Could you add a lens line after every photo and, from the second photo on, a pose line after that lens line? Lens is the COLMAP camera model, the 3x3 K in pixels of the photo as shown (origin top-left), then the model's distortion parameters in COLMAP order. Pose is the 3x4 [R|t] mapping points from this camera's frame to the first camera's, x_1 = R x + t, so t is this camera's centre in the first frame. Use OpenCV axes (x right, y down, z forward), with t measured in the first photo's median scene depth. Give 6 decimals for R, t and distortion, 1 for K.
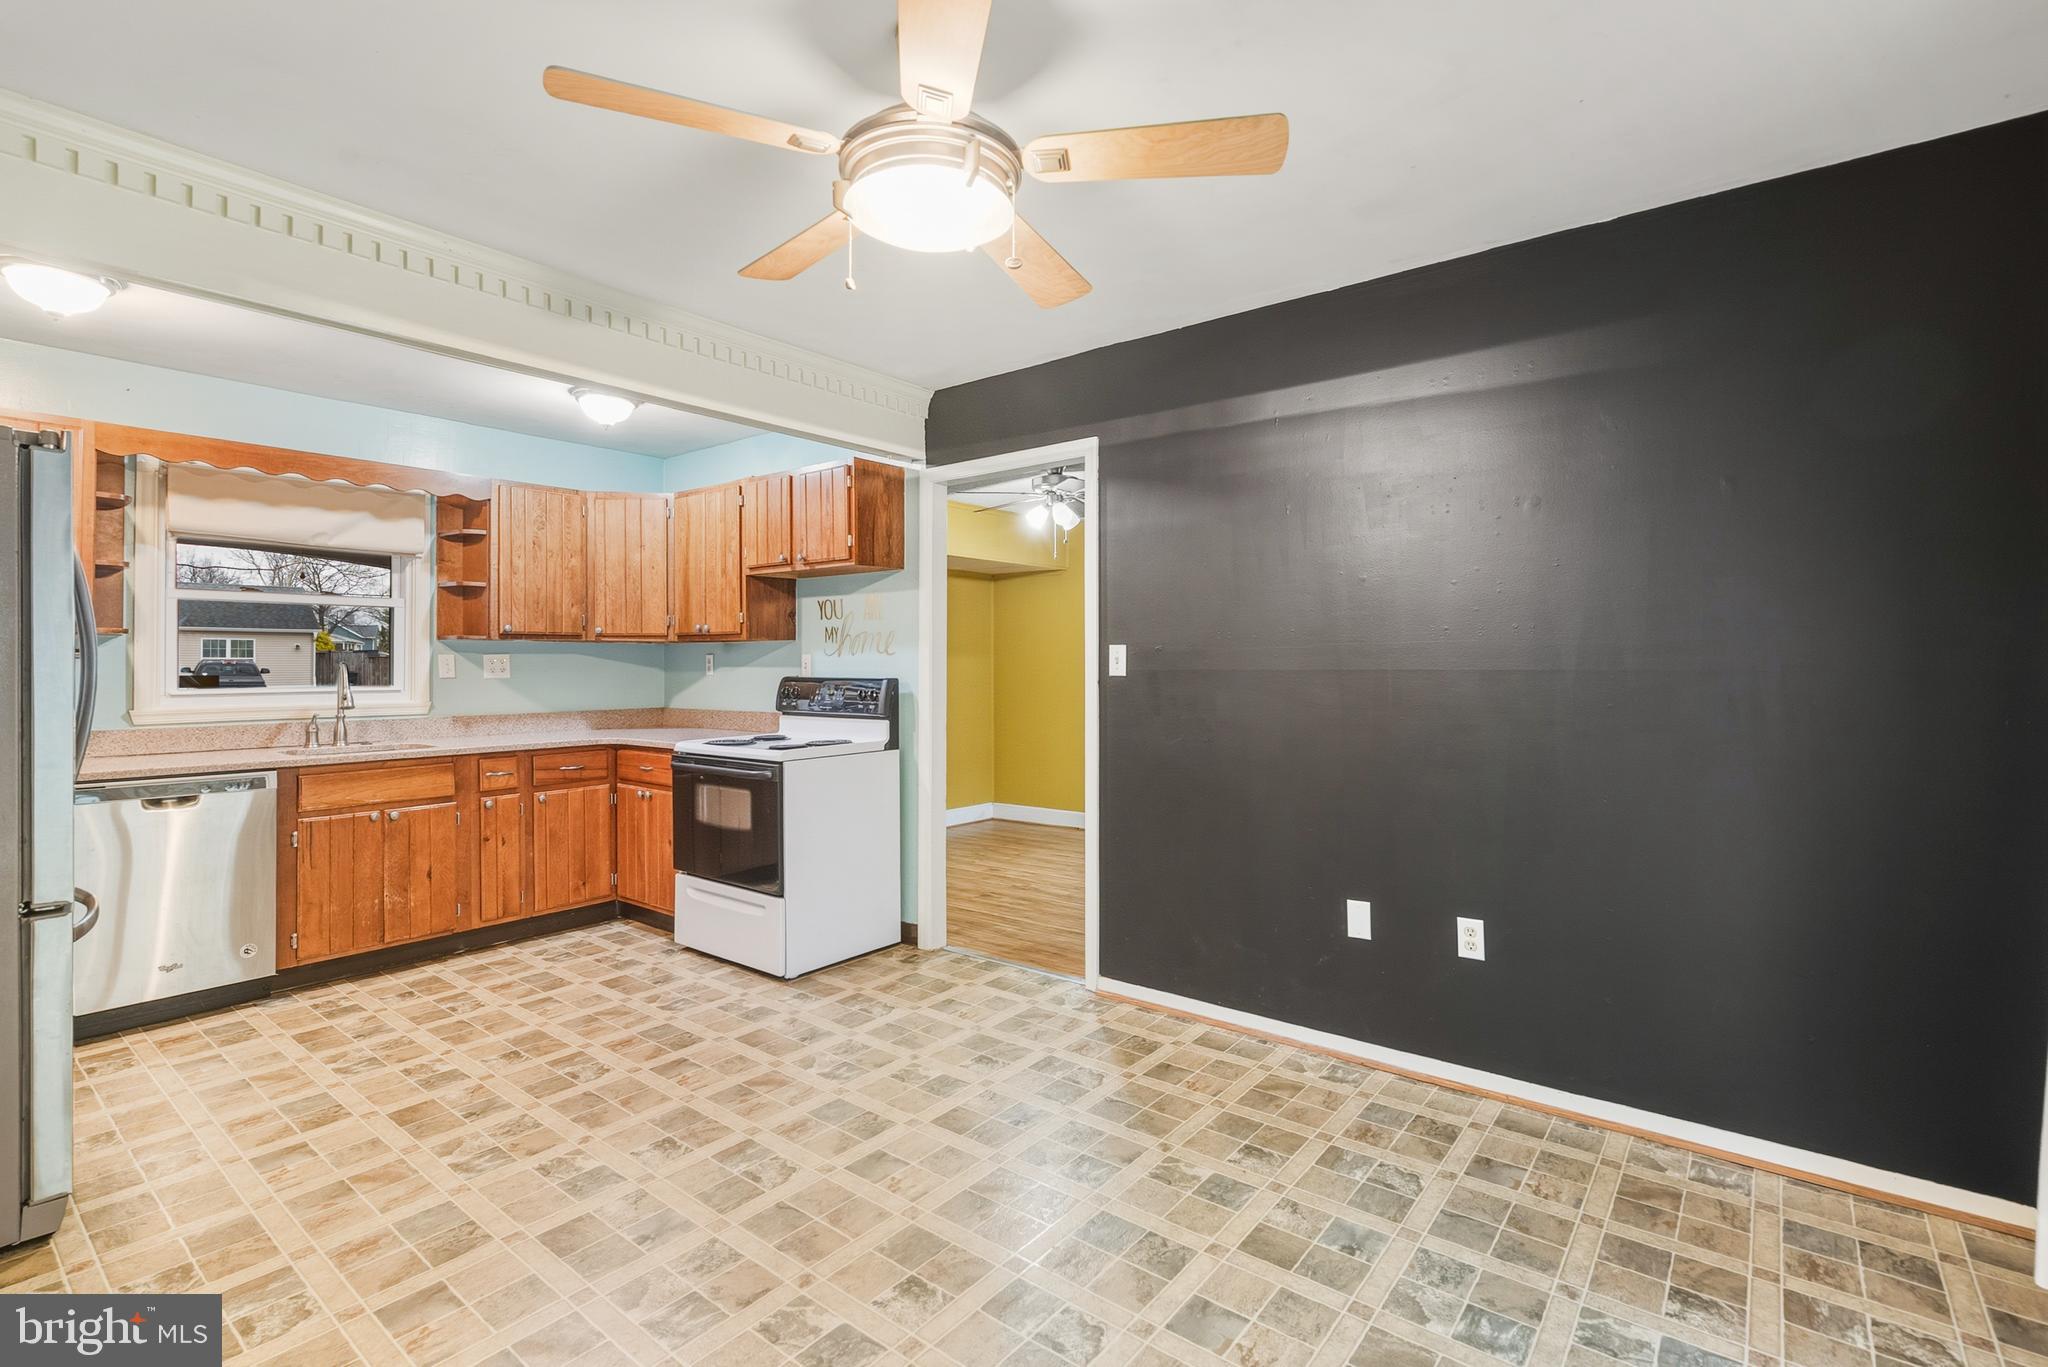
lens RADIAL K [[943.5, 0, 1022.4], [0, 943.5, 660.3], [0, 0, 1]] dist [-0.003575, 0.001963]
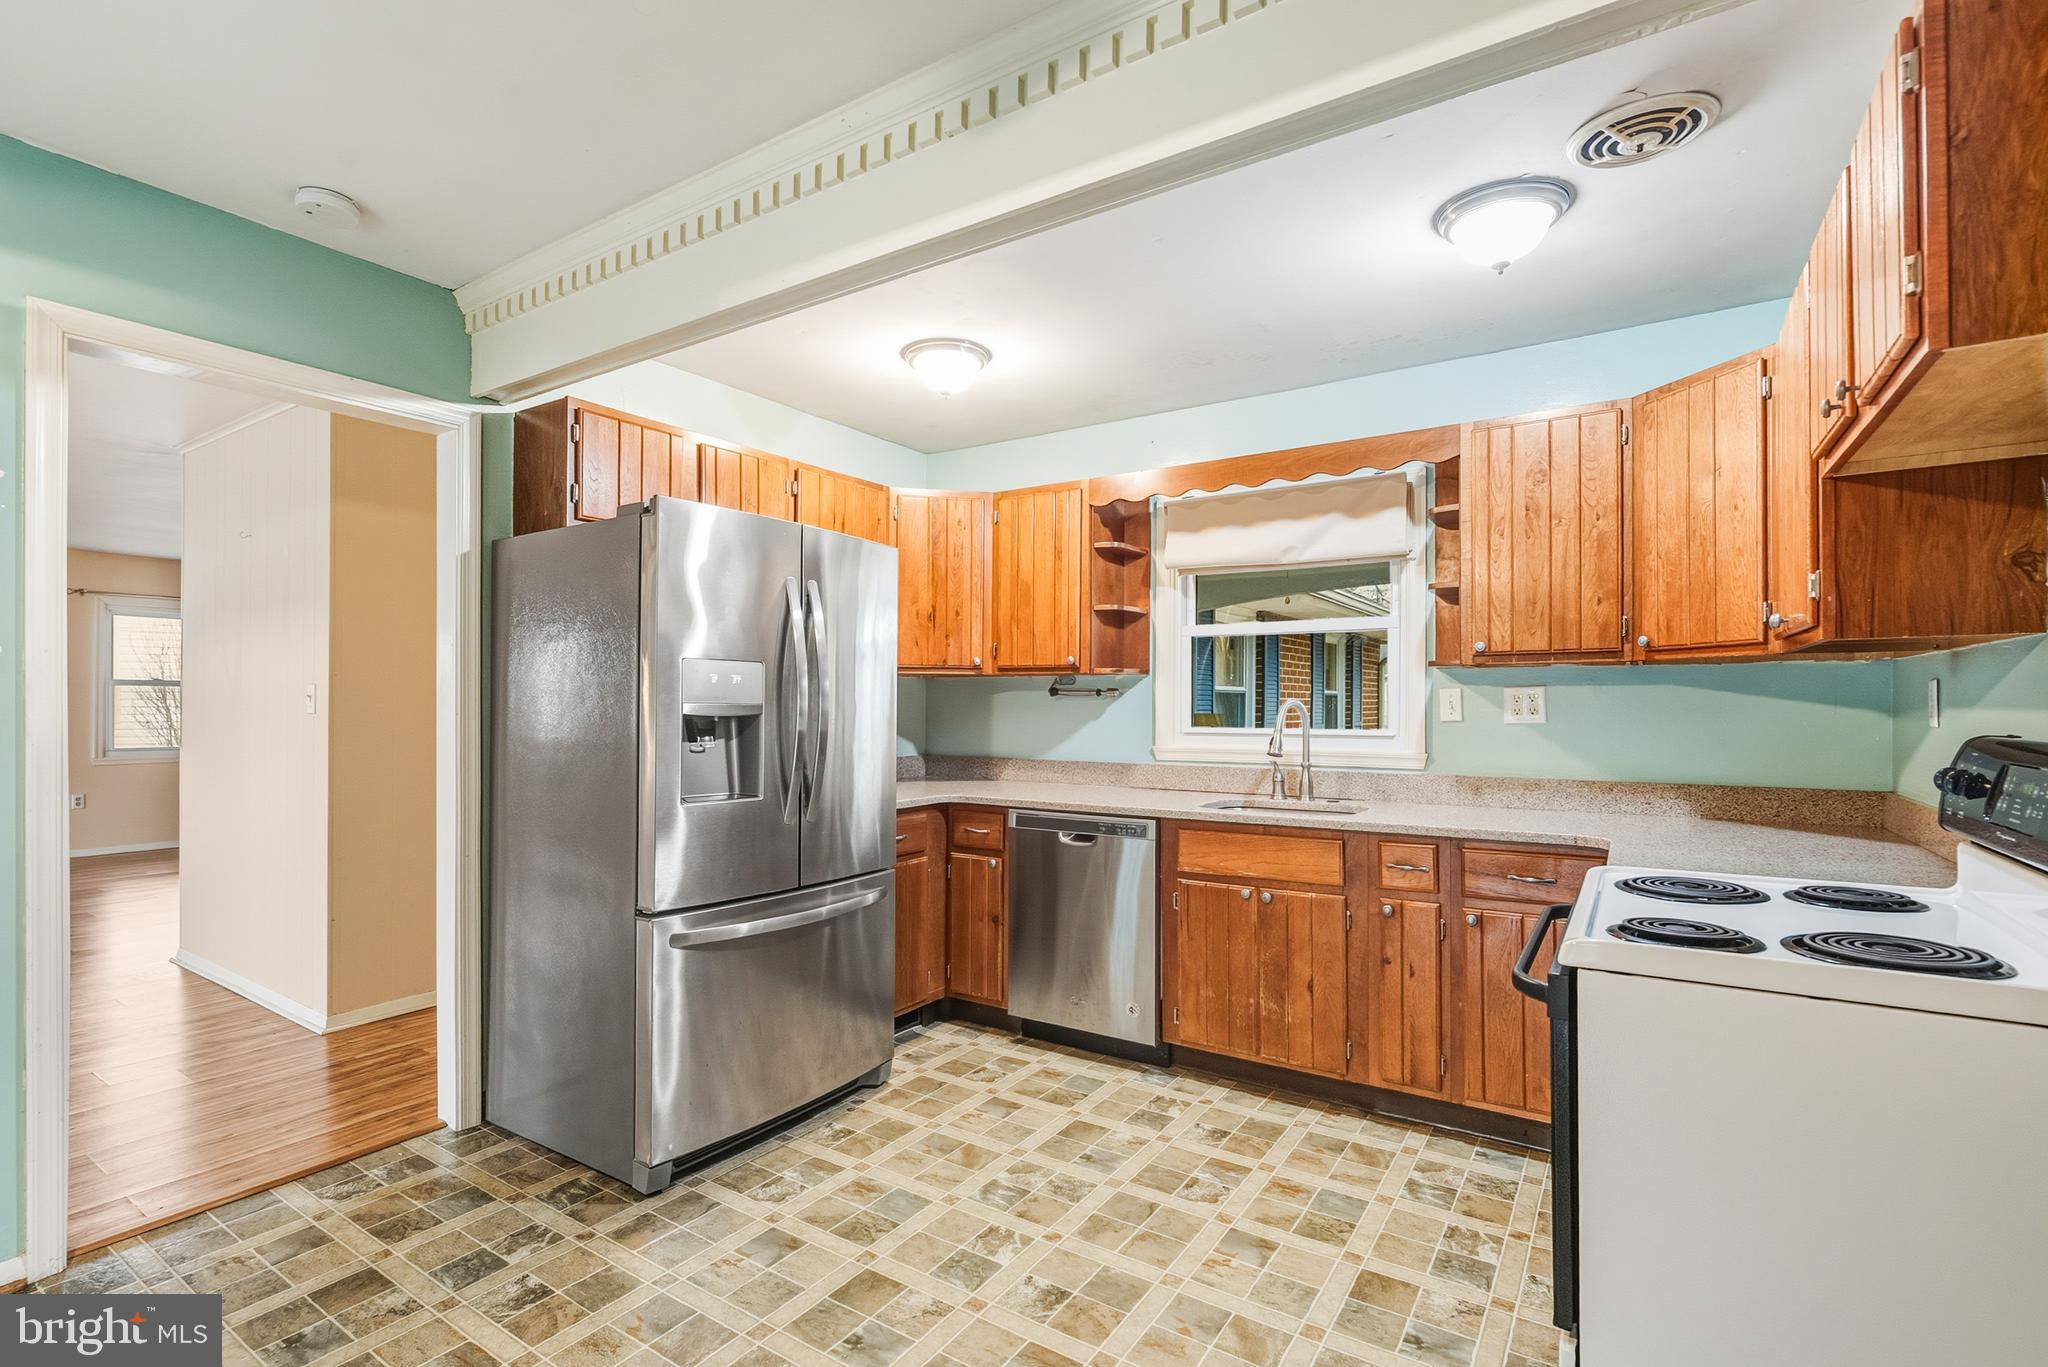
lens RADIAL K [[943.5, 0, 1027.5], [0, 943.5, 707.6], [0, 0, 1]] dist [-0.003575, 0.001963]
pose [[0.090684, 0.005143, -0.995866, 0.079215], [0.002989, 0.999981, 0.005436, 0.003684], [0.995875, -0.003470, 0.090666, 0.676773]]
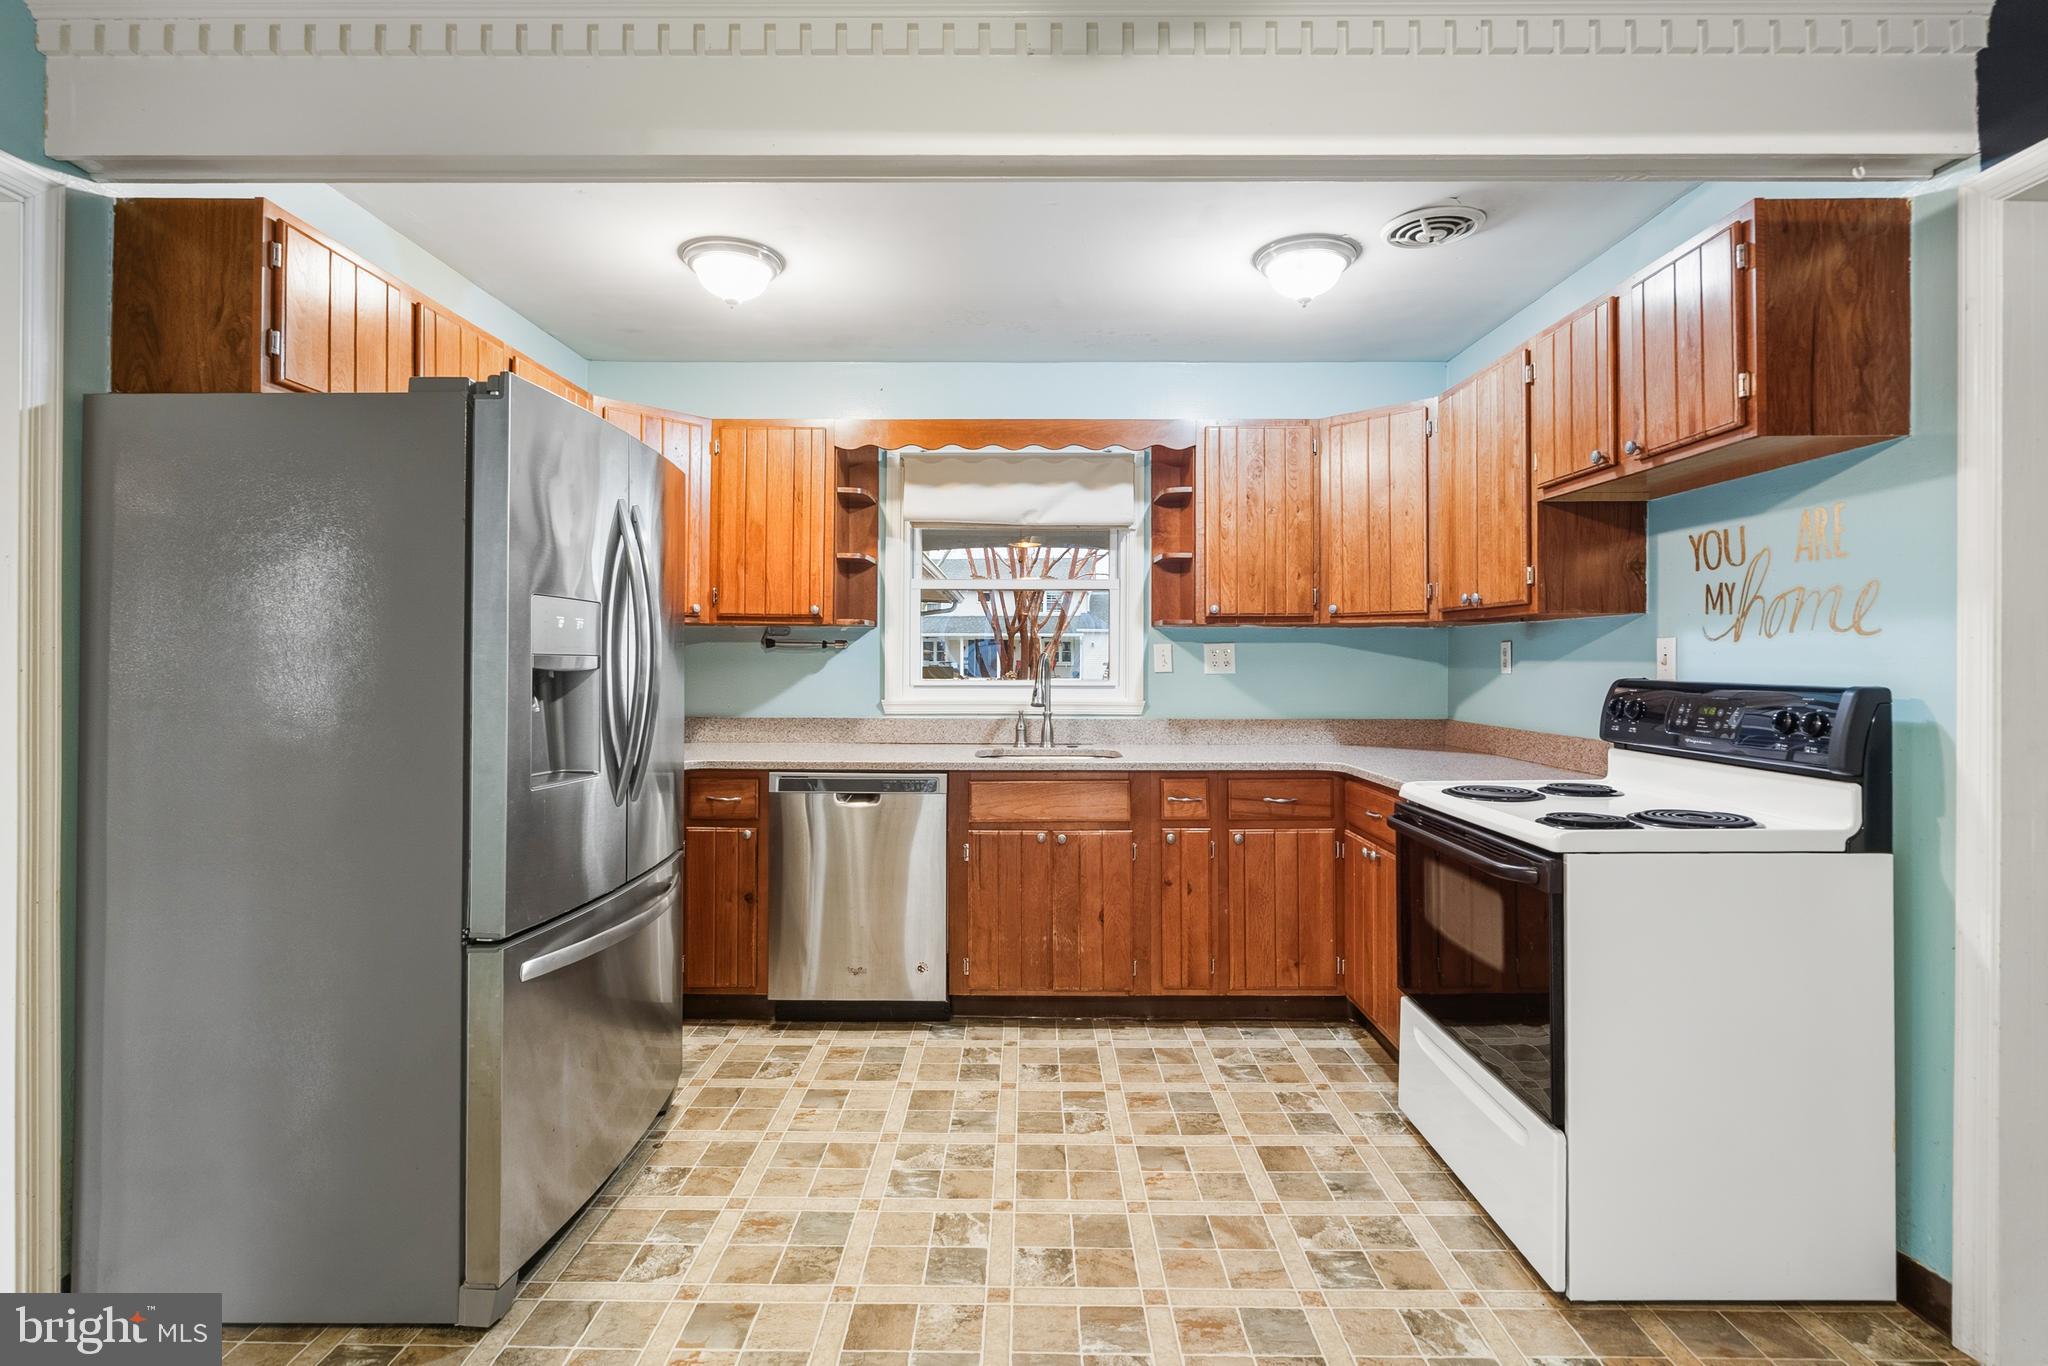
lens RADIAL K [[943.5, 0, 1015.6], [0, 943.5, 656.5], [0, 0, 1]] dist [-0.003575, 0.001963]
pose [[0.614292, 0.001216, -0.789078, -0.037482], [-0.000172, 0.999999, 0.001407, 0.003909], [0.789079, -0.000729, 0.614292, 0.425075]]
